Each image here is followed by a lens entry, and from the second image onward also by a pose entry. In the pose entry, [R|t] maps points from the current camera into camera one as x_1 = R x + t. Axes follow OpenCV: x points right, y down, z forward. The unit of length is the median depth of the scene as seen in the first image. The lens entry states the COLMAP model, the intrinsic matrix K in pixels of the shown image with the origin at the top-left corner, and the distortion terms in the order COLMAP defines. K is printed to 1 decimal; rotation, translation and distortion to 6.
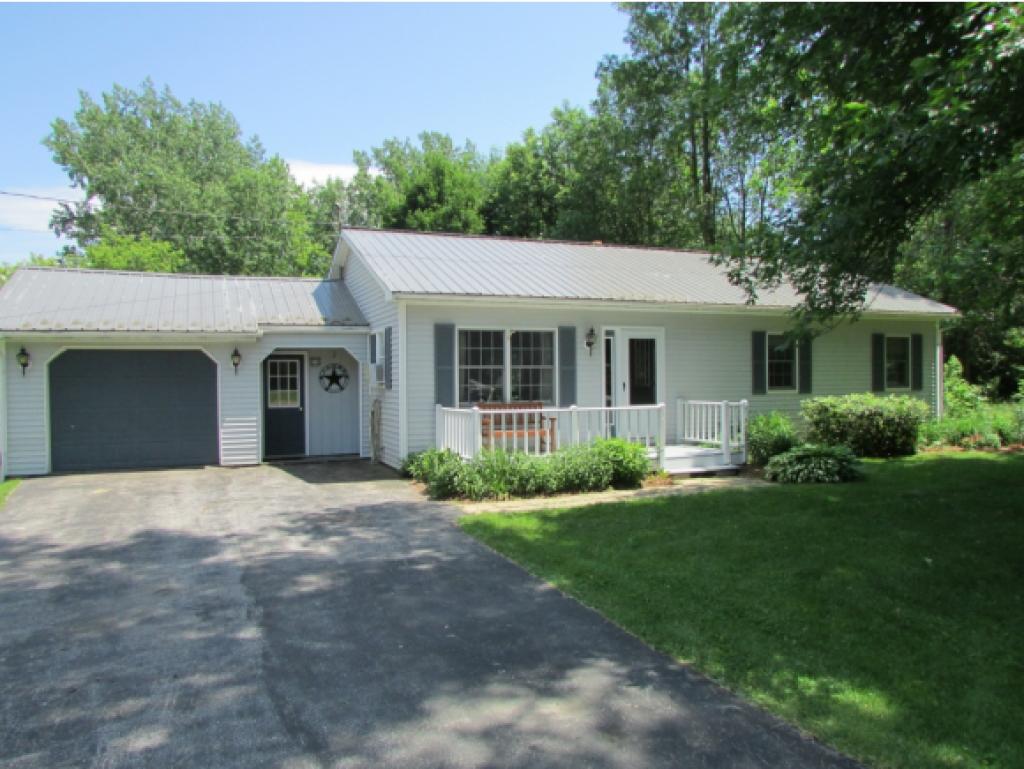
lens RADIAL K [[729.9, 0, 517.4], [0, 729.9, 390.2], [0, 0, 1]] dist [-0.027054, 0.006873]
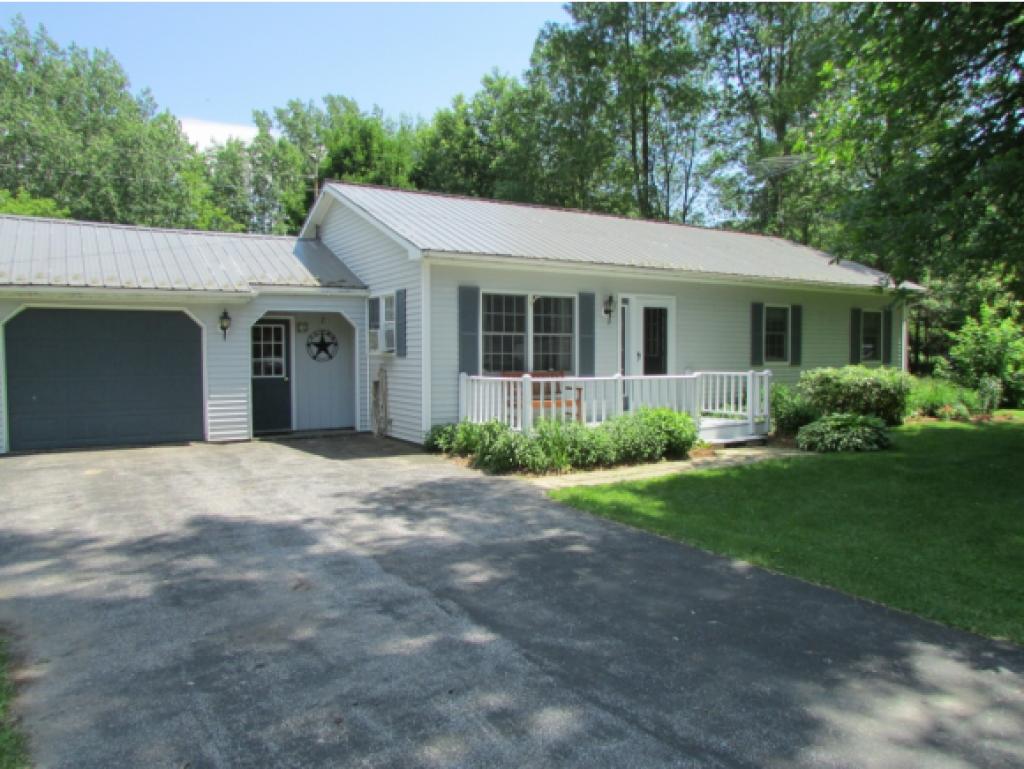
lens RADIAL K [[729.9, 0, 512.4], [0, 729.9, 384.5], [0, 0, 1]] dist [-0.027054, 0.006873]
pose [[0.988817, 0.001402, 0.149128, -0.172176], [-0.004962, 0.999711, 0.023504, 0.011051], [-0.149052, -0.023981, 0.988538, 0.064820]]
